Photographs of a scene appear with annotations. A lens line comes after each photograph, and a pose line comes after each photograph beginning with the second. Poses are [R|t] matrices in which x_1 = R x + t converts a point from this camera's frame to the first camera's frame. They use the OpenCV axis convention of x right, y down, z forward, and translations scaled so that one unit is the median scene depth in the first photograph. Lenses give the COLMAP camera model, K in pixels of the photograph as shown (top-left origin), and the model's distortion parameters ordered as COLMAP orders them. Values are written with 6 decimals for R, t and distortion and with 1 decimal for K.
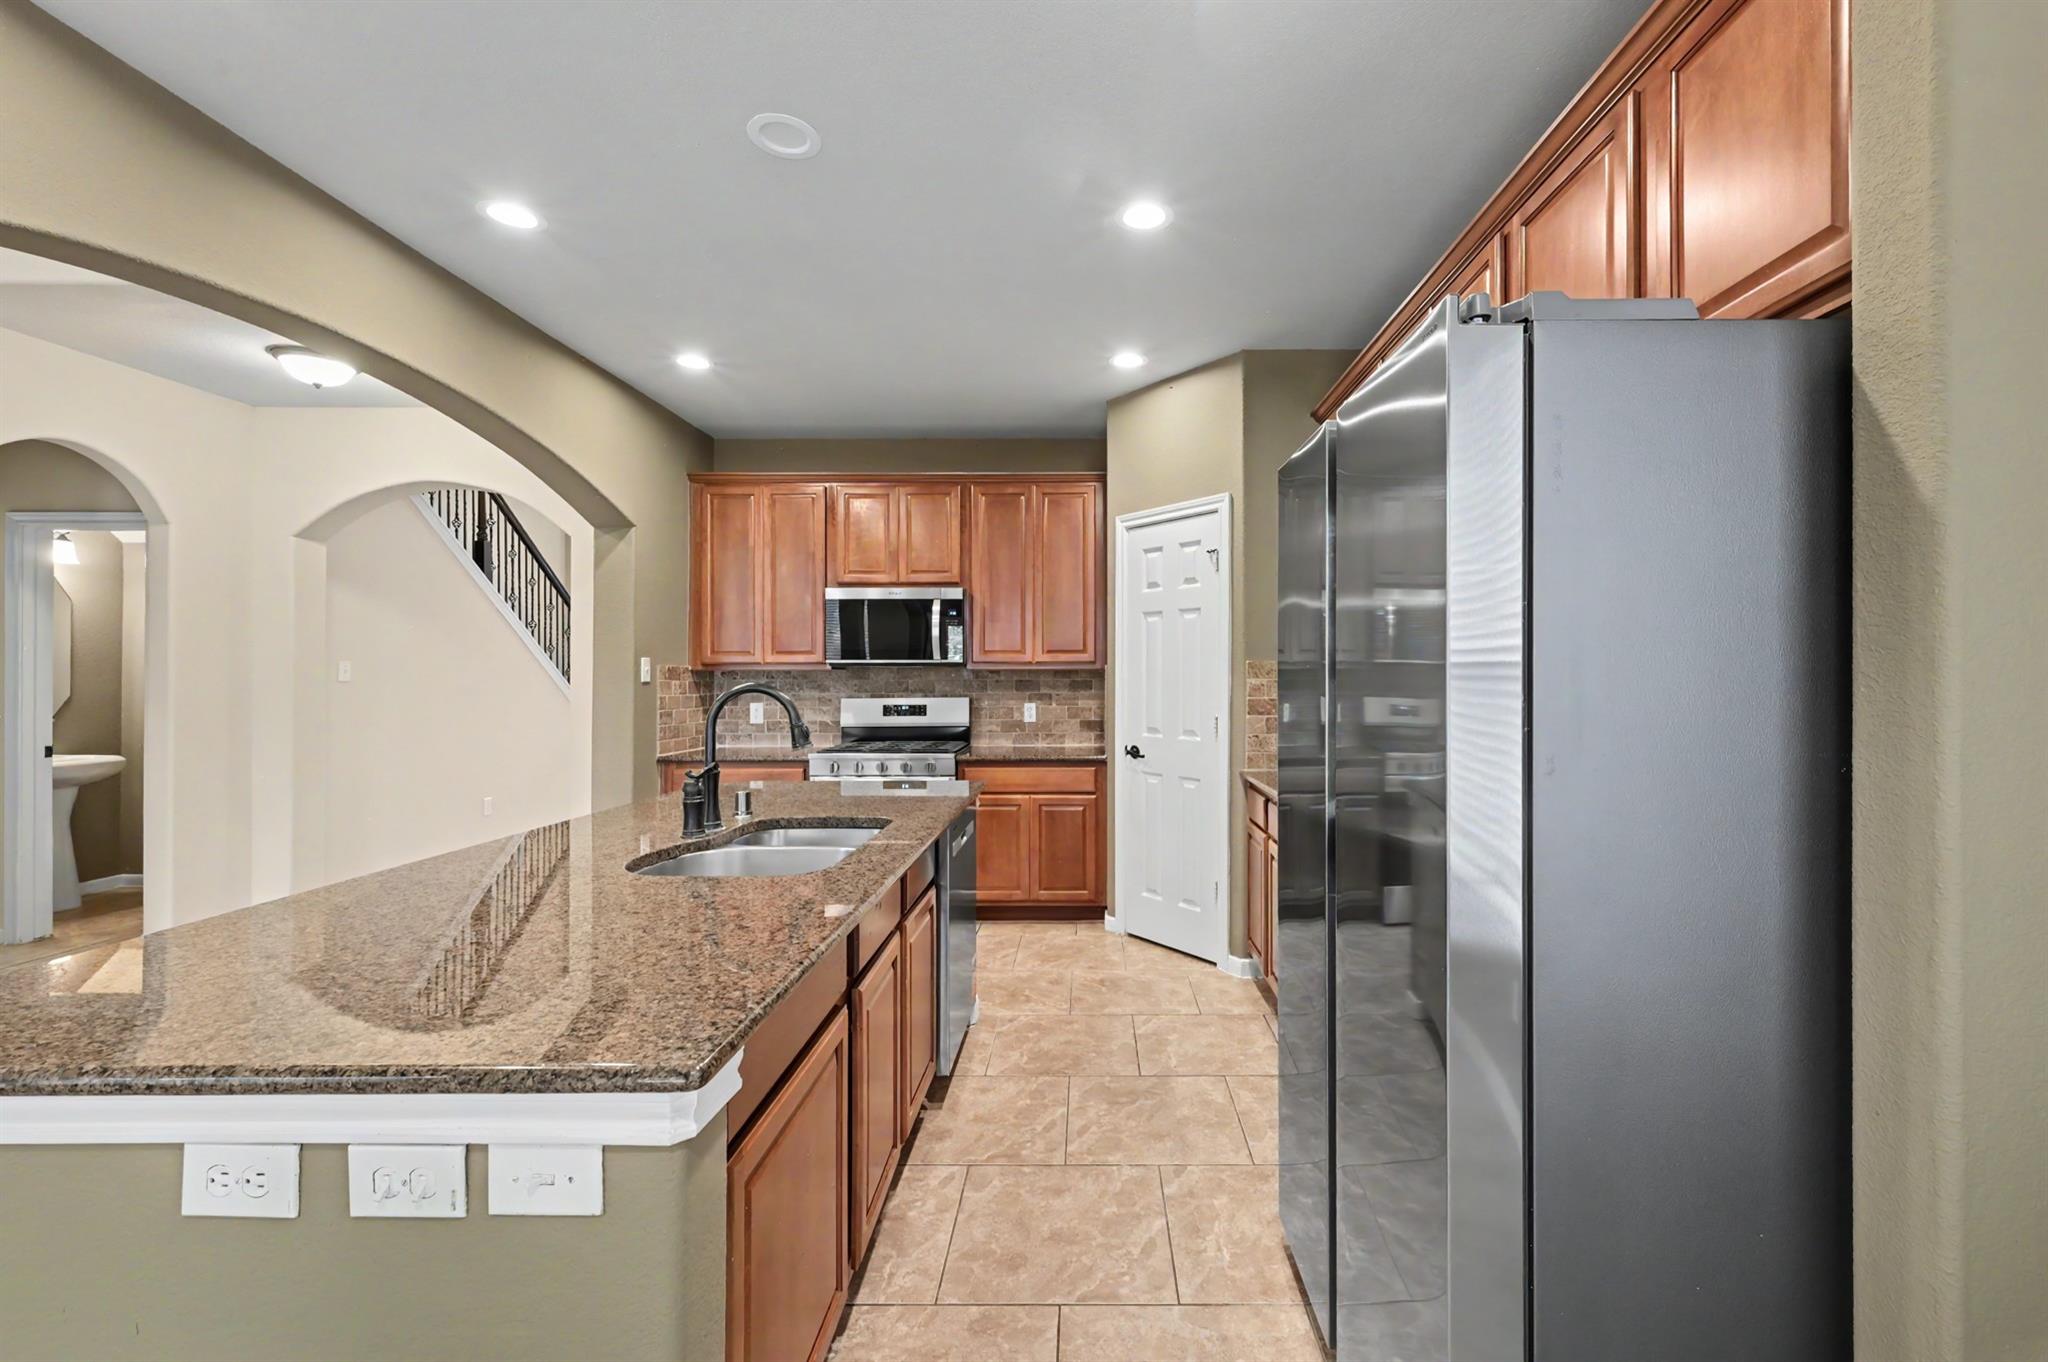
lens RADIAL K [[834.5, 0, 1045.2], [0, 834.5, 679.1], [0, 0, 1]] dist [0.008128, -0.001864]
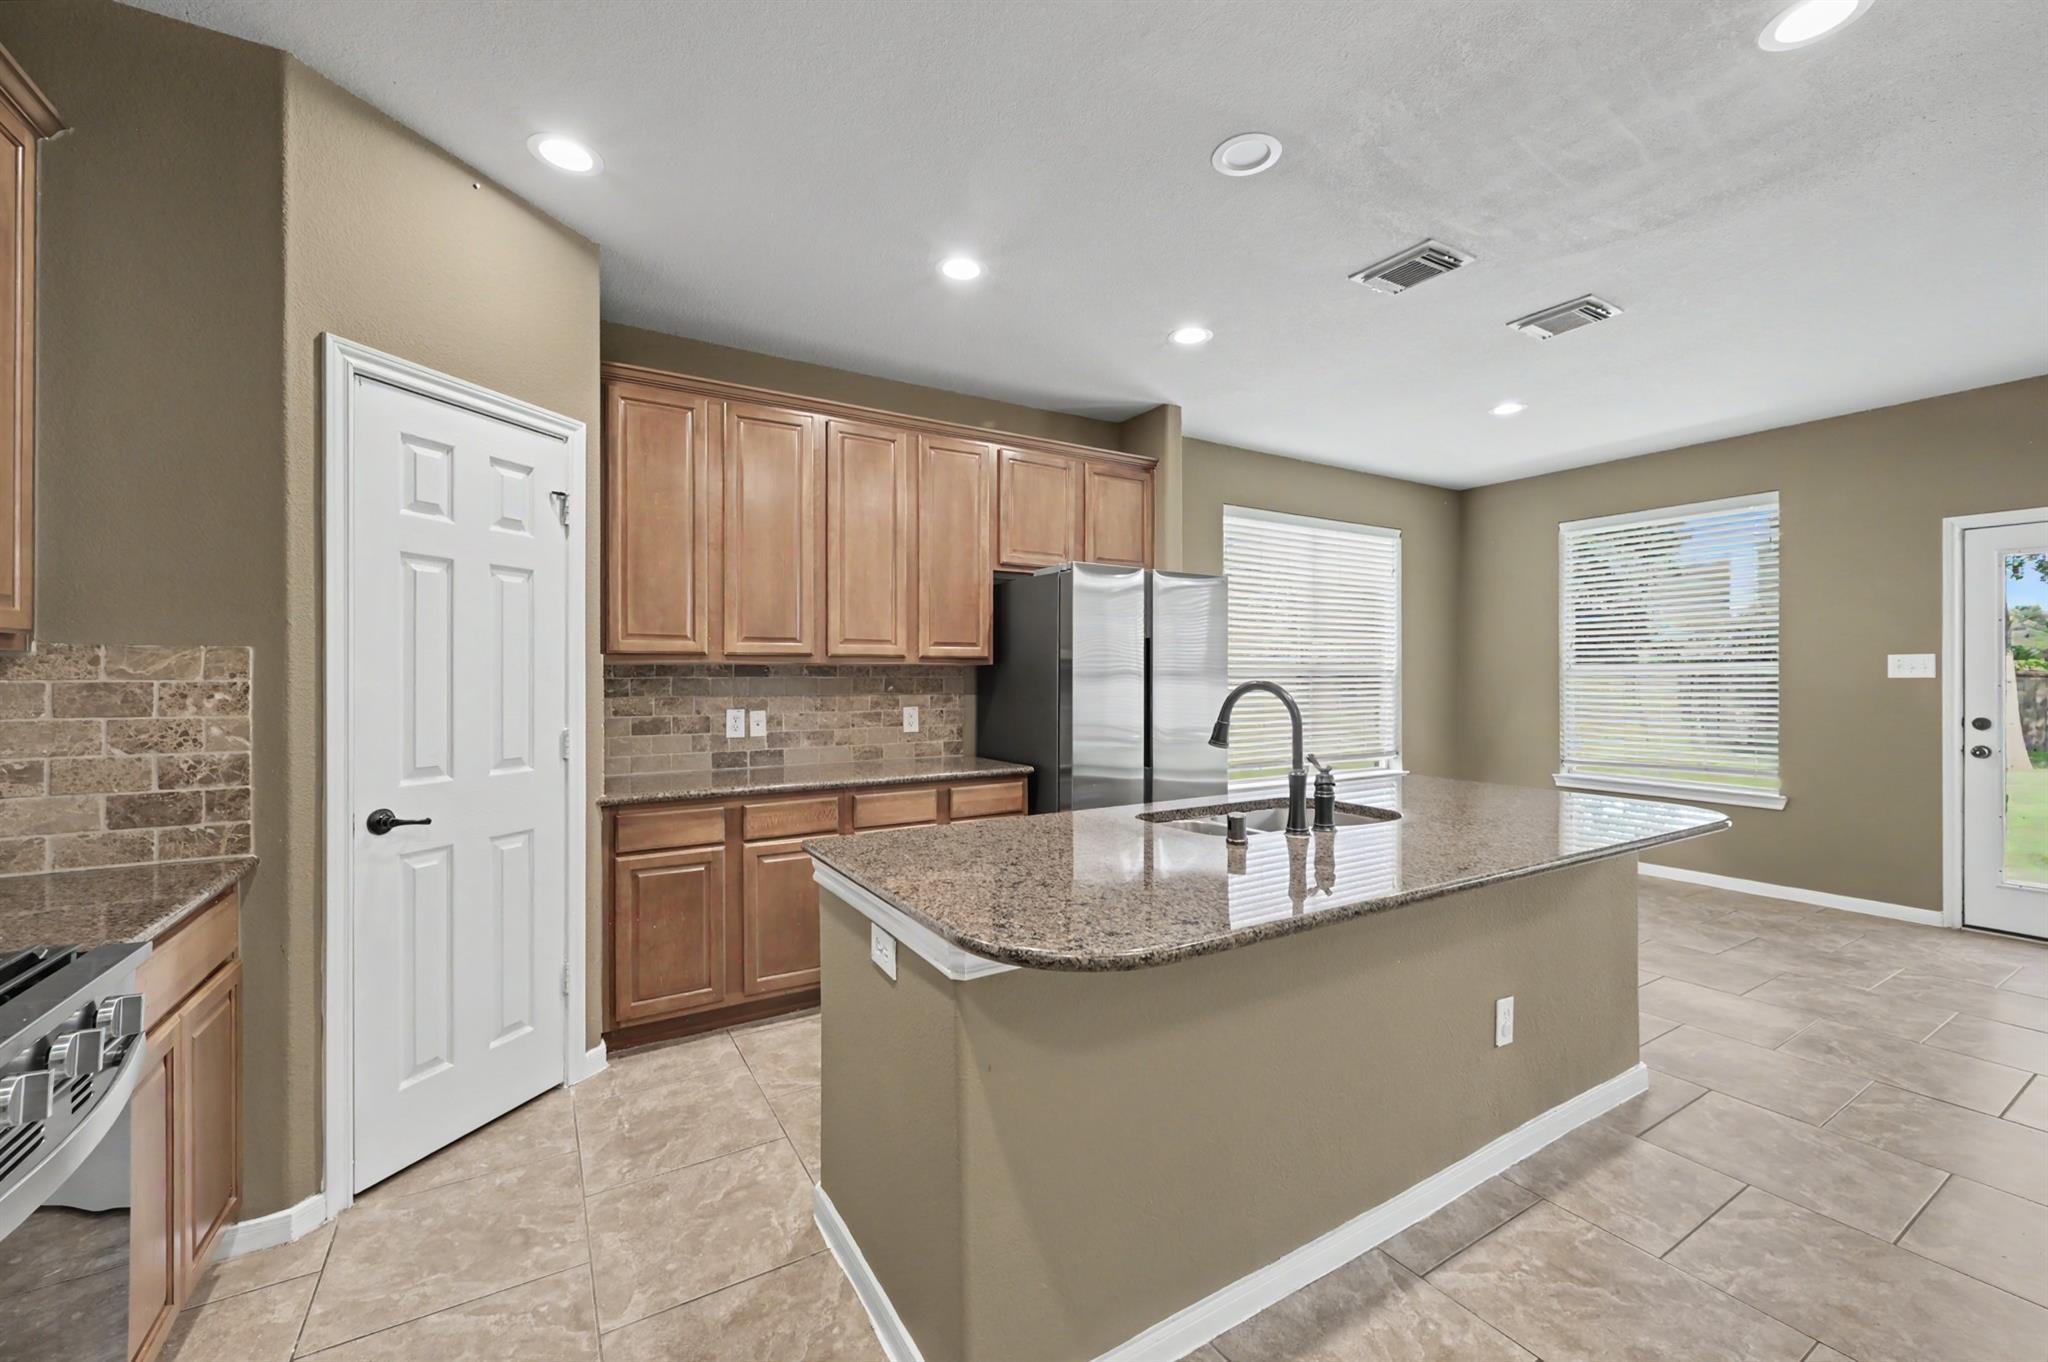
lens RADIAL K [[834.5, 0, 1022.2], [0, 834.5, 668.6], [0, 0, 1]] dist [0.008128, -0.001864]
pose [[-0.529526, 0.006641, 0.848267, -0.472051], [0.003963, 0.999978, -0.005355, -0.001377], [-0.848284, 0.000526, -0.529541, 0.826422]]
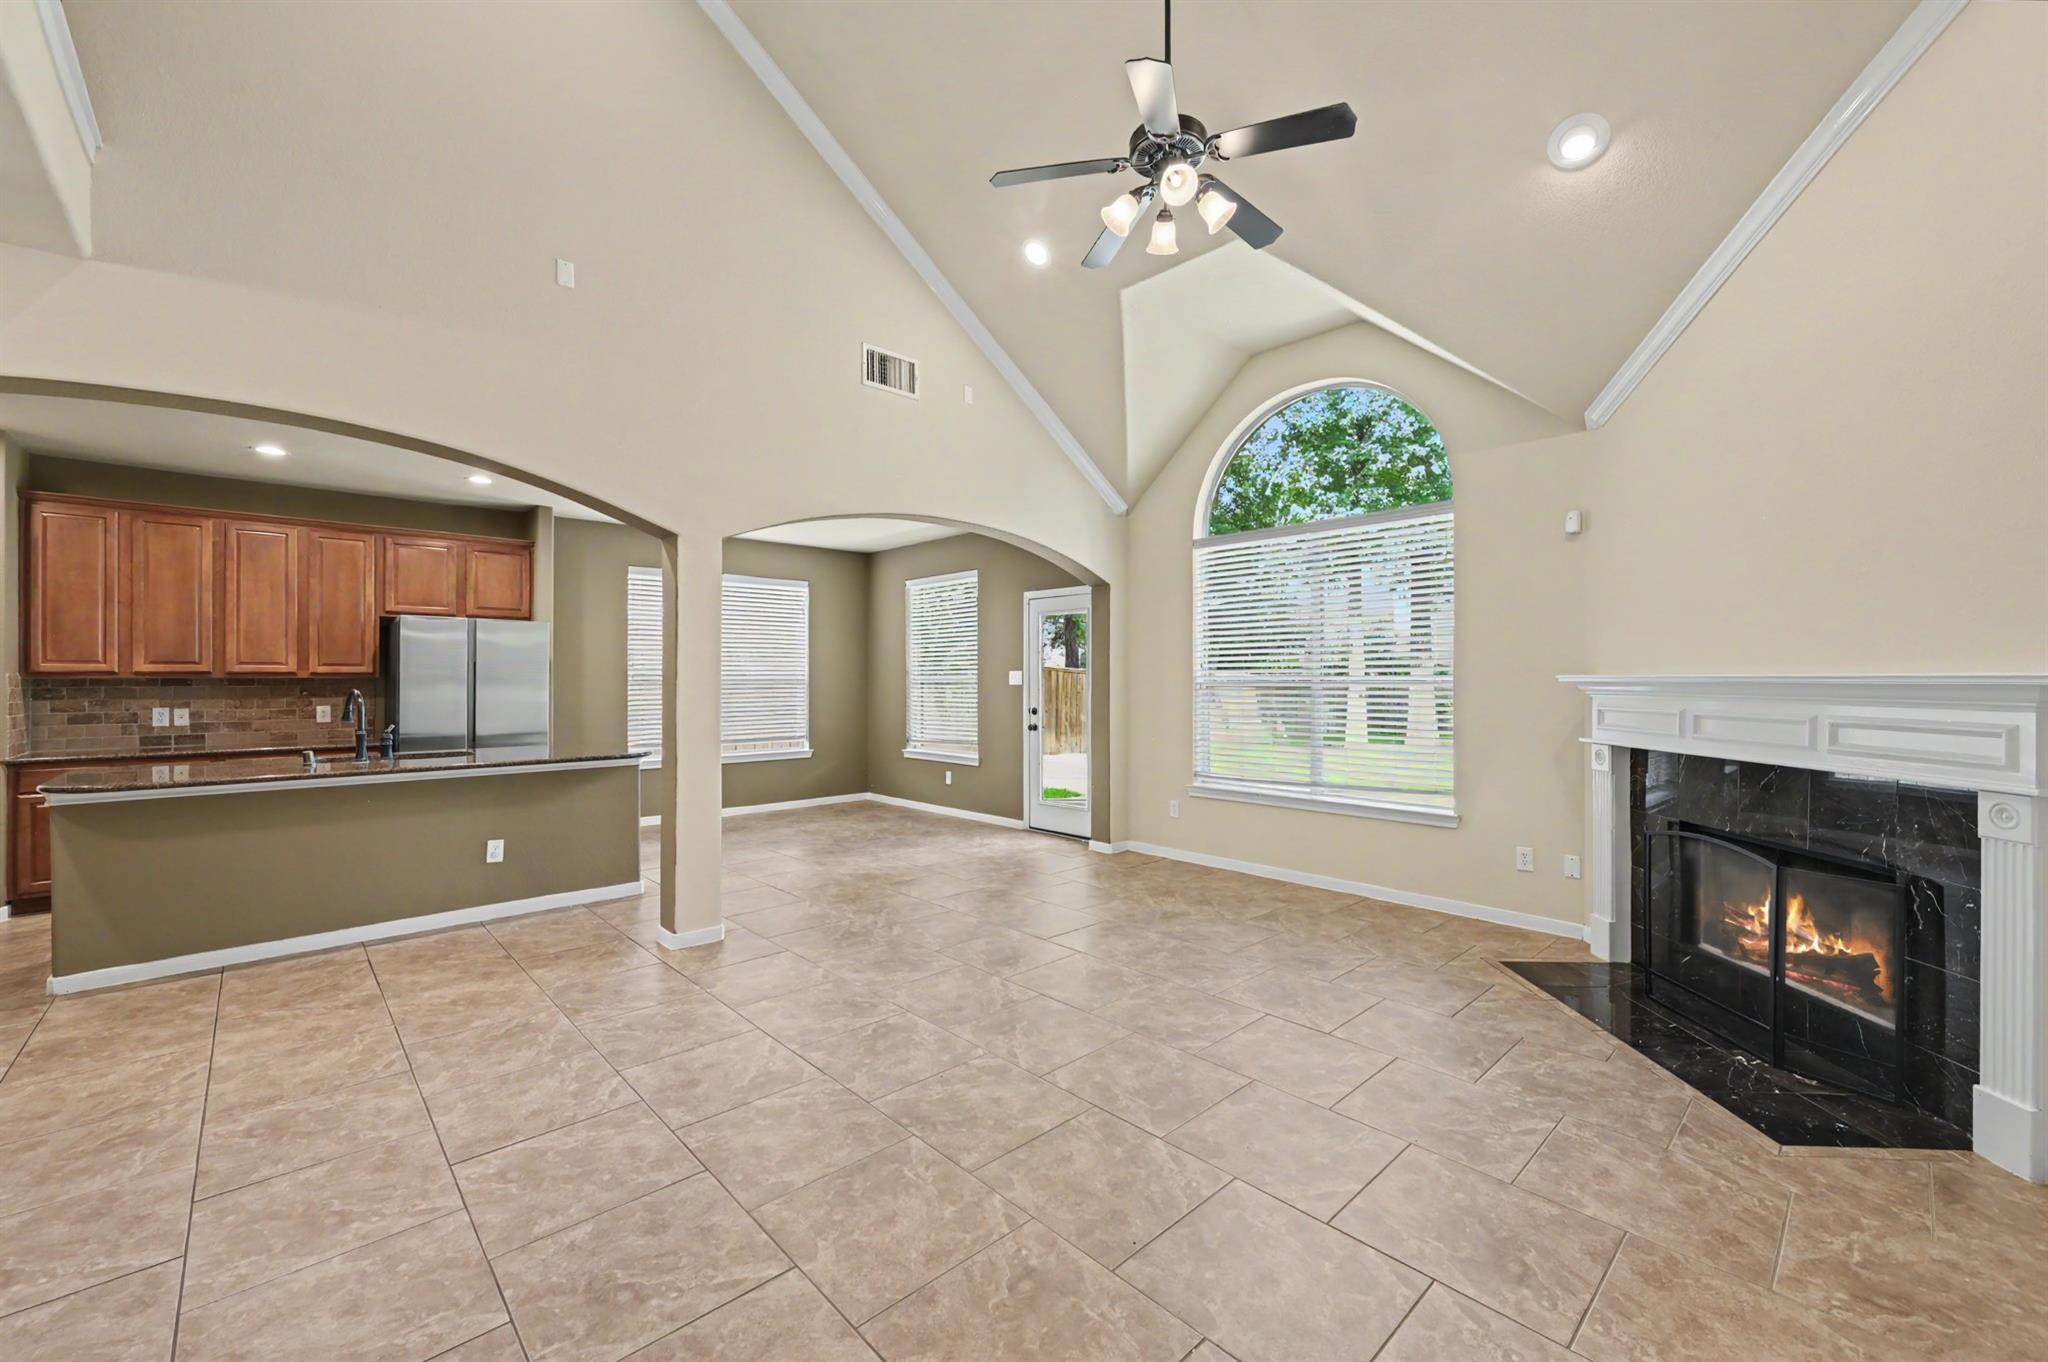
lens RADIAL K [[834.5, 0, 1019.5], [0, 834.5, 670.0], [0, 0, 1]] dist [0.008128, -0.001864]
pose [[-0.685911, 0.007836, 0.727643, -1.353532], [0.003690, 0.999967, -0.007290, -0.008716], [-0.727676, -0.002315, -0.685917, 0.576561]]
